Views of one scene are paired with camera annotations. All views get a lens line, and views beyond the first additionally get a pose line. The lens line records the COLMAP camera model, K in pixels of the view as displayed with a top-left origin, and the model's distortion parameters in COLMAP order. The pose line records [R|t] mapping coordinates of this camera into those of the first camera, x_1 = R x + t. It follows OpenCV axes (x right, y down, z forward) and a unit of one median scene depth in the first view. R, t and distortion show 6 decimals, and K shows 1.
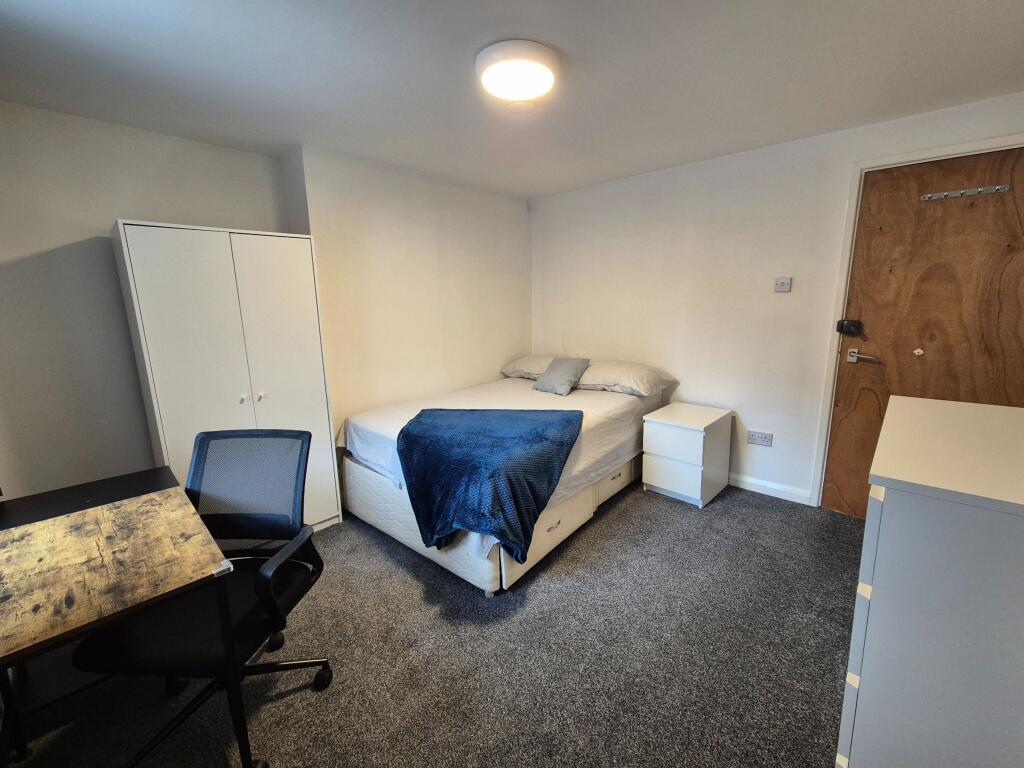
lens RADIAL K [[417.0, 0, 512.7], [0, 417.0, 376.9], [0, 0, 1]] dist [-0.001294, -0.000268]
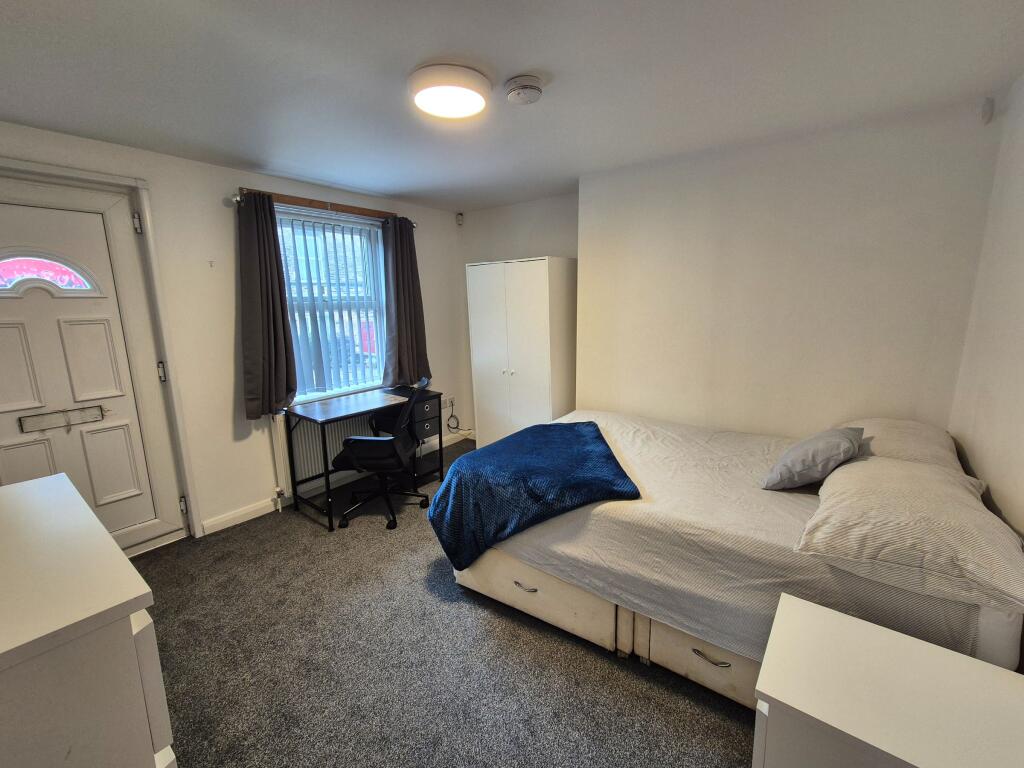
lens RADIAL K [[417.0, 0, 512.7], [0, 417.0, 376.9], [0, 0, 1]] dist [-0.001294, -0.000268]
pose [[0.122389, 0.196316, -0.972873, 0.781541], [-0.180523, 0.968294, 0.172682, -0.174449], [0.975926, 0.154492, 0.153948, 0.749561]]
